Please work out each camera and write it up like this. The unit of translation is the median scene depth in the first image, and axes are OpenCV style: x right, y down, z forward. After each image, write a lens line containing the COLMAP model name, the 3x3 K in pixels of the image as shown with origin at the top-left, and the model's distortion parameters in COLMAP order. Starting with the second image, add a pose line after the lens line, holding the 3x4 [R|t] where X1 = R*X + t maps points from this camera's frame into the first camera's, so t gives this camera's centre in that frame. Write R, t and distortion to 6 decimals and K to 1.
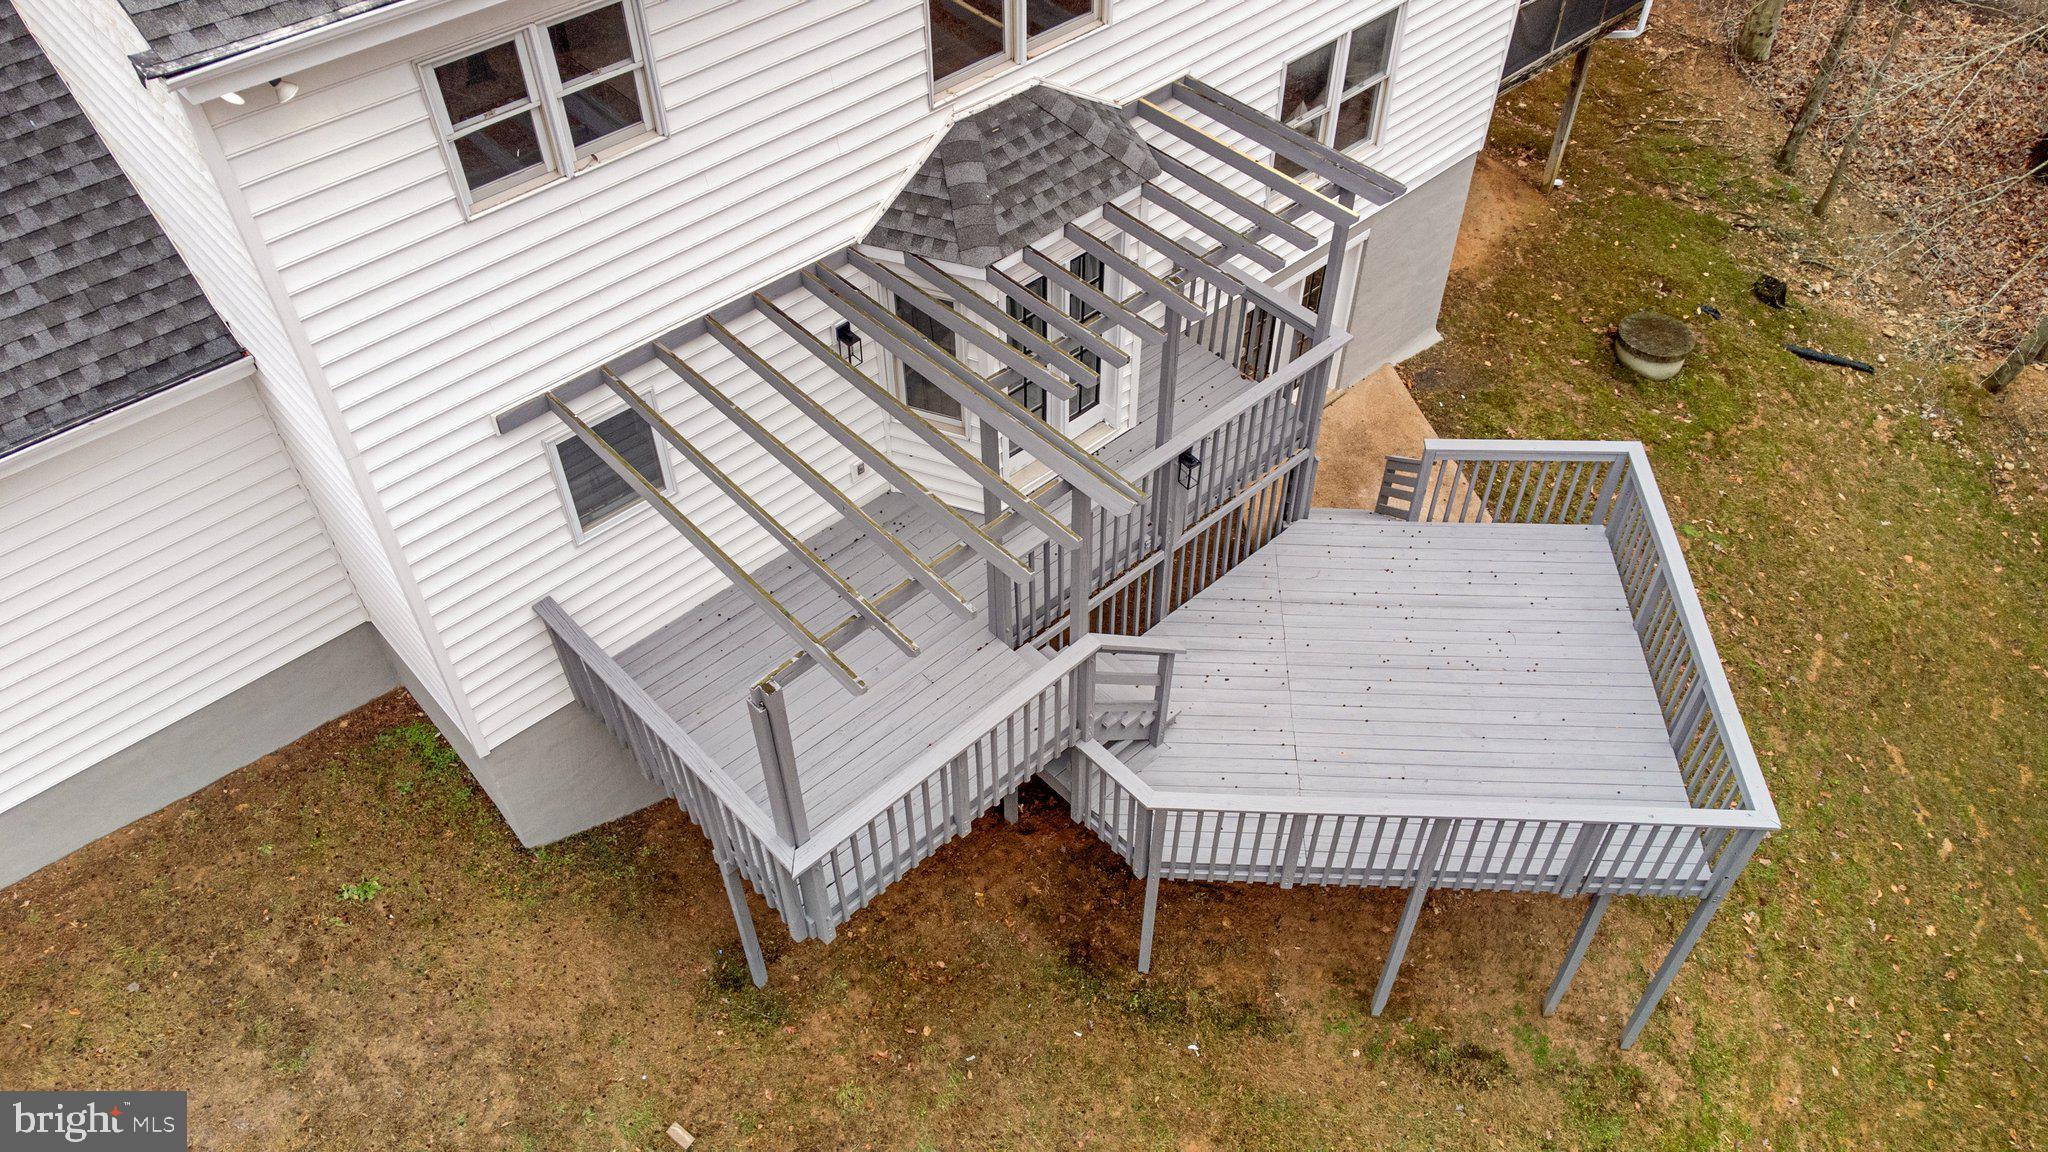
lens RADIAL K [[1541.3, 0, 1024.0], [0, 1541.3, 576.0], [0, 0, 1]] dist [0.026868, -0.002365]
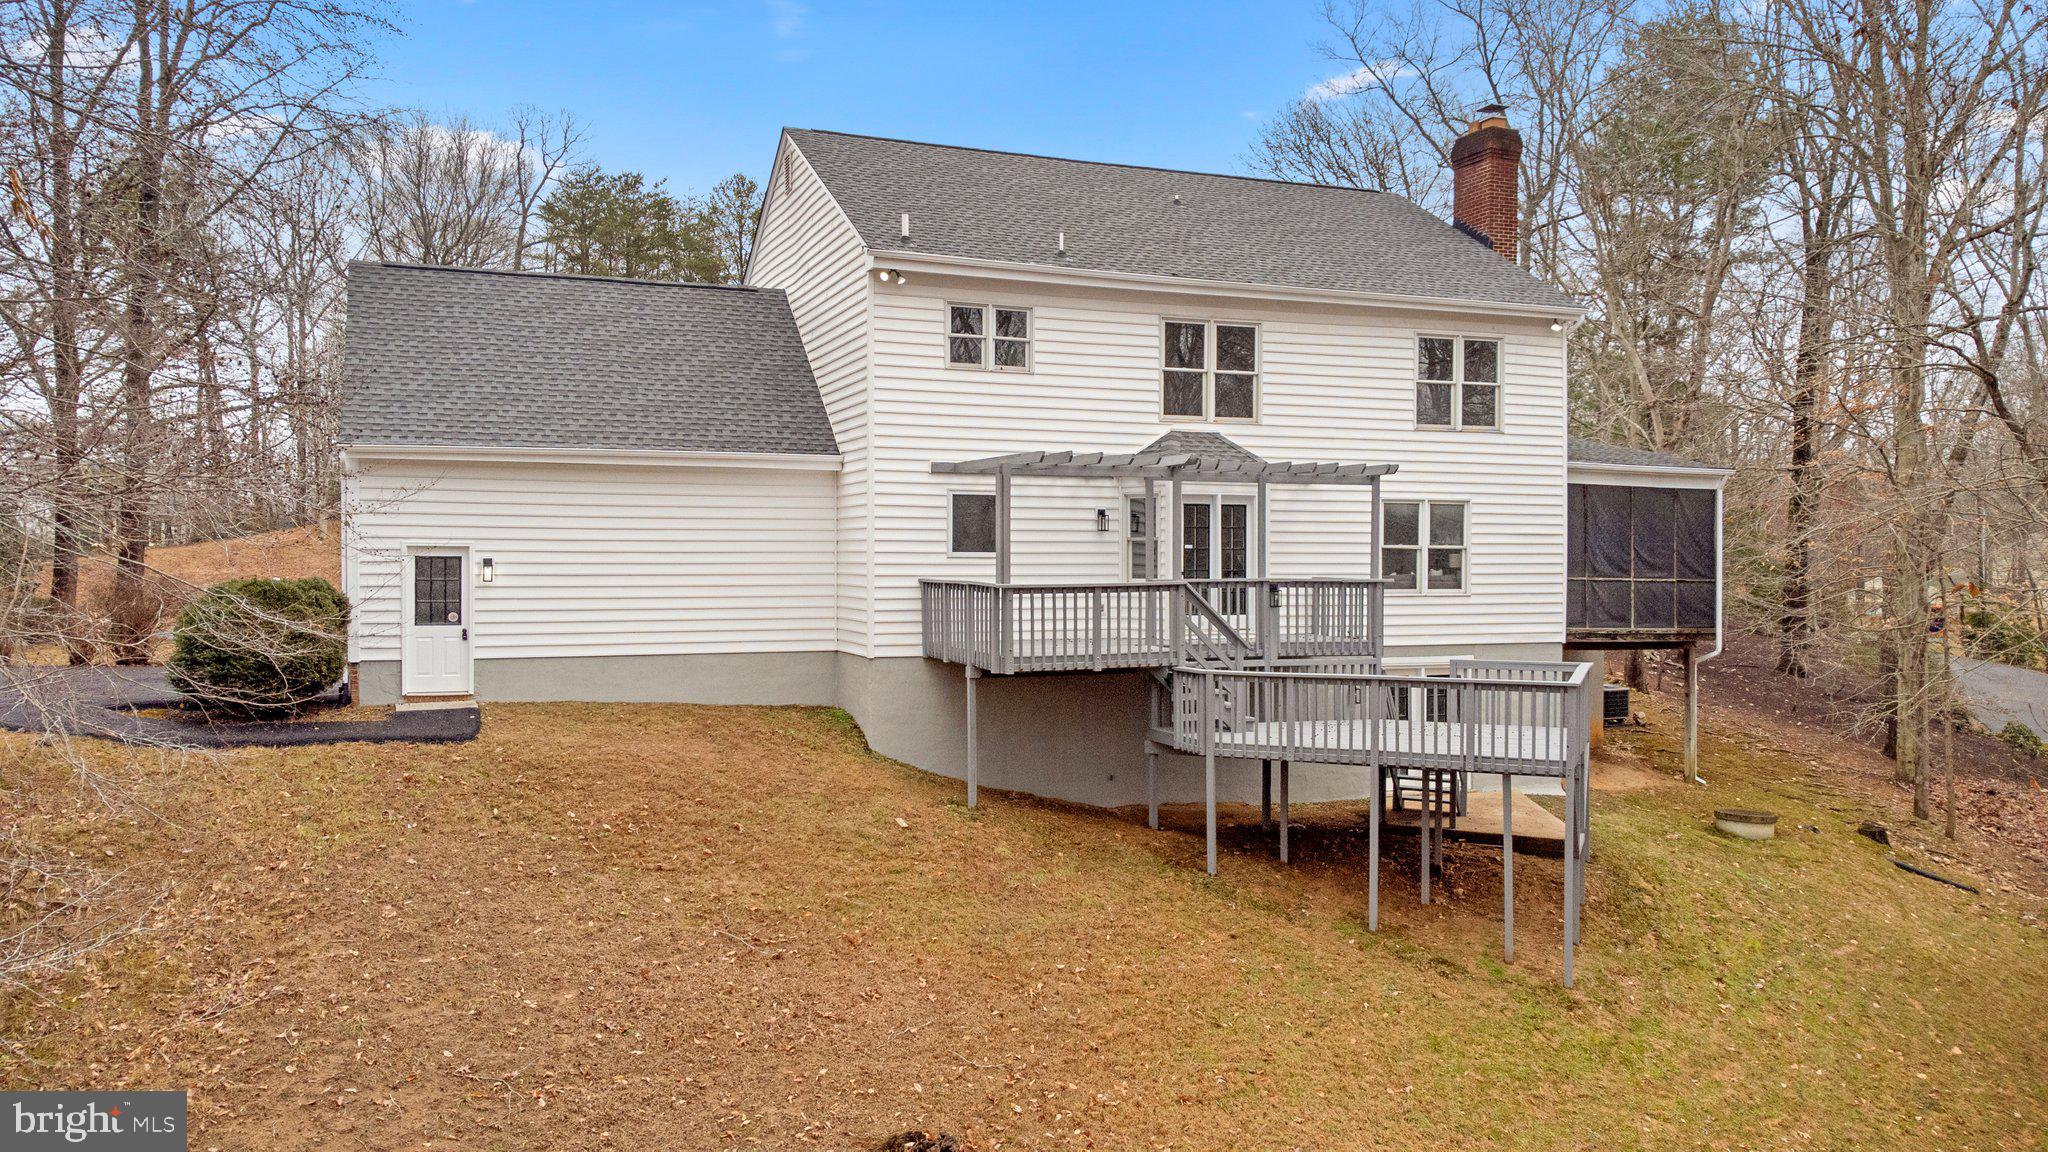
lens RADIAL K [[1541.3, 0, 1024.0], [0, 1541.3, 576.0], [0, 0, 1]] dist [0.026868, -0.002365]
pose [[0.935738, 0.004065, -0.352671, 0.514485], [-0.259435, 0.685327, -0.680456, 1.337663], [0.238929, 0.728224, 0.642341, -0.262897]]
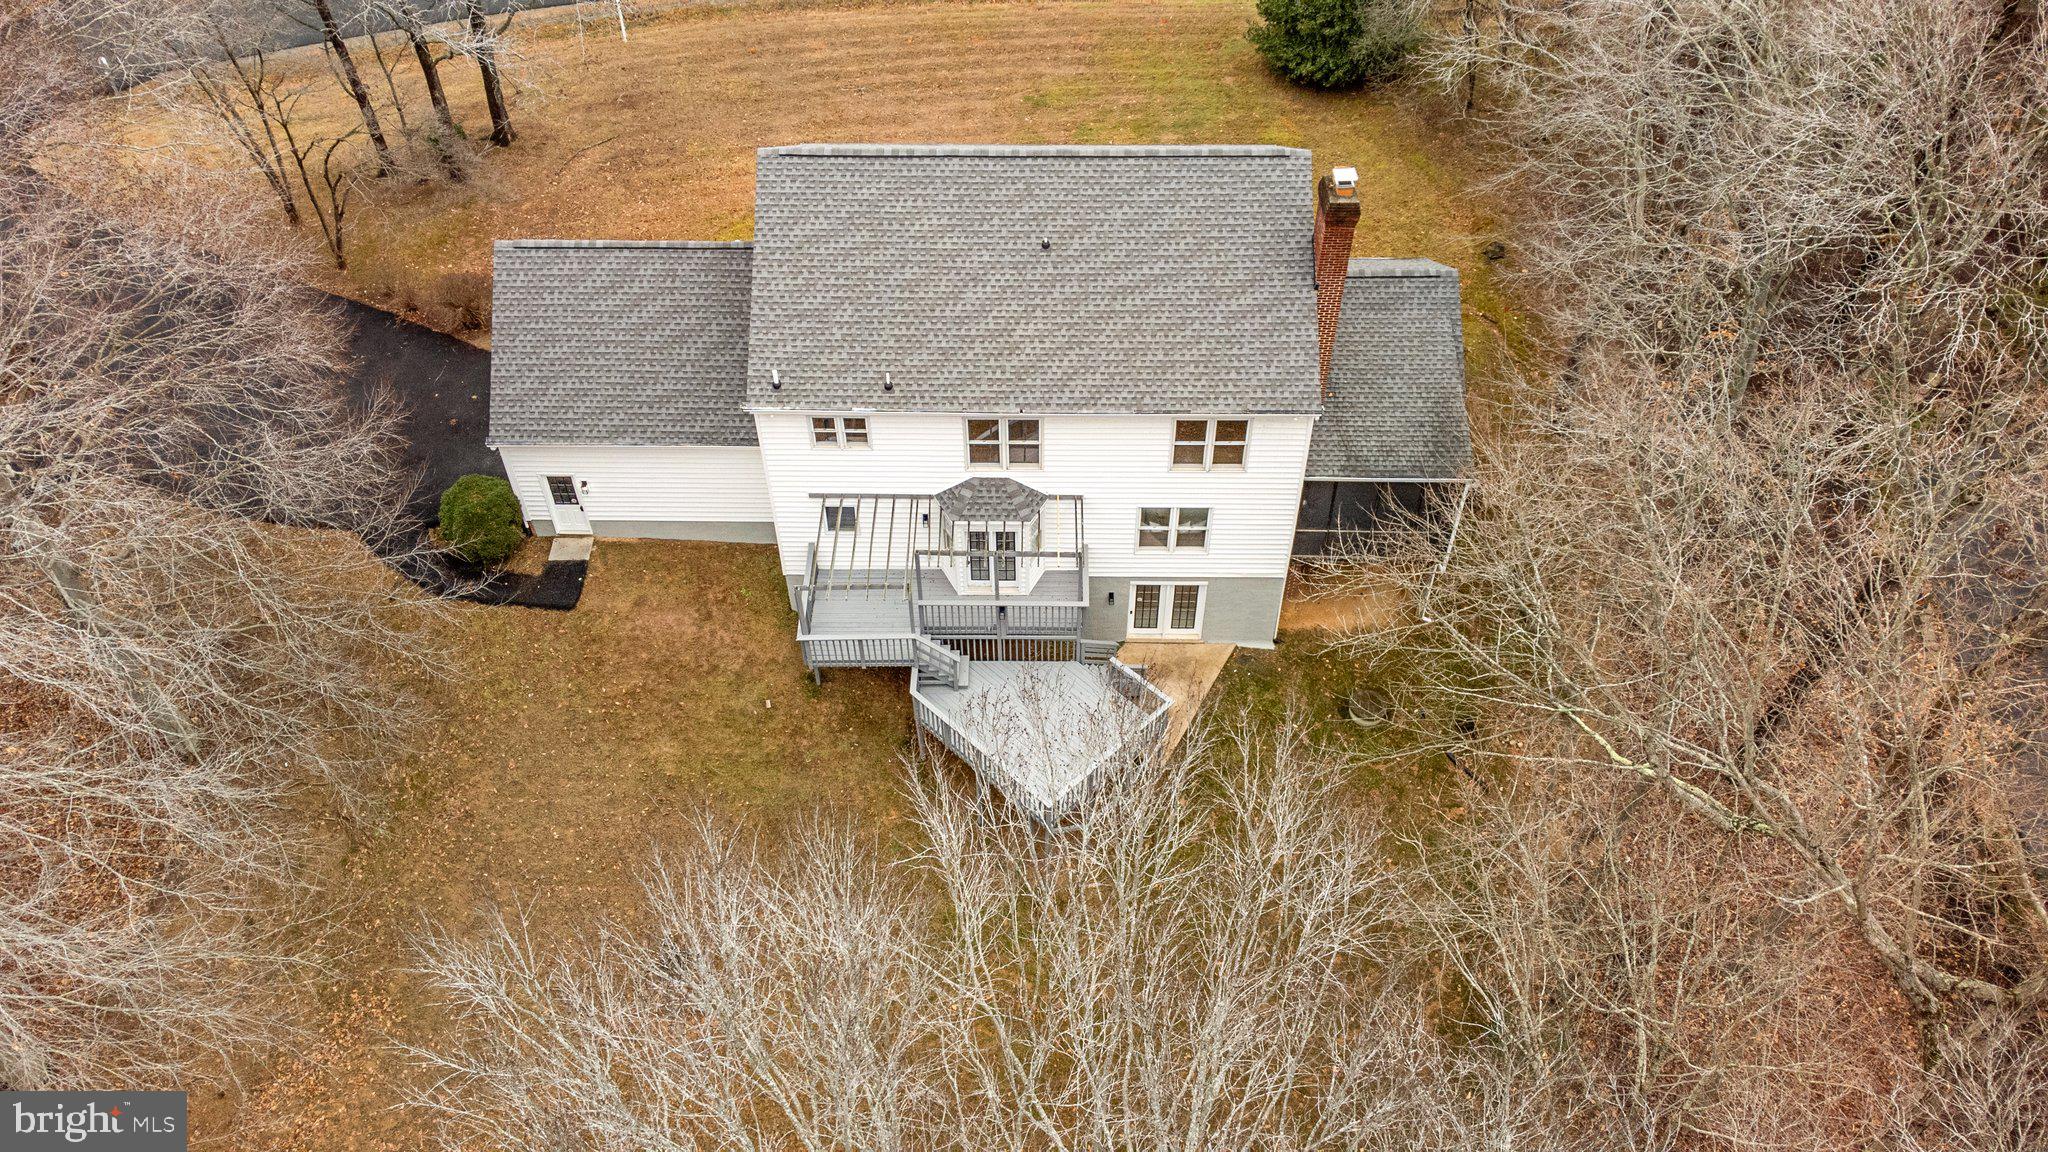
lens RADIAL K [[1541.3, 0, 1024.0], [0, 1541.3, 576.0], [0, 0, 1]] dist [0.026868, -0.002365]
pose [[0.725532, 0.495310, -0.477778, 1.650976], [-0.496823, 0.857383, 0.134393, -0.598853], [0.476205, 0.139865, 0.868140, -1.676446]]
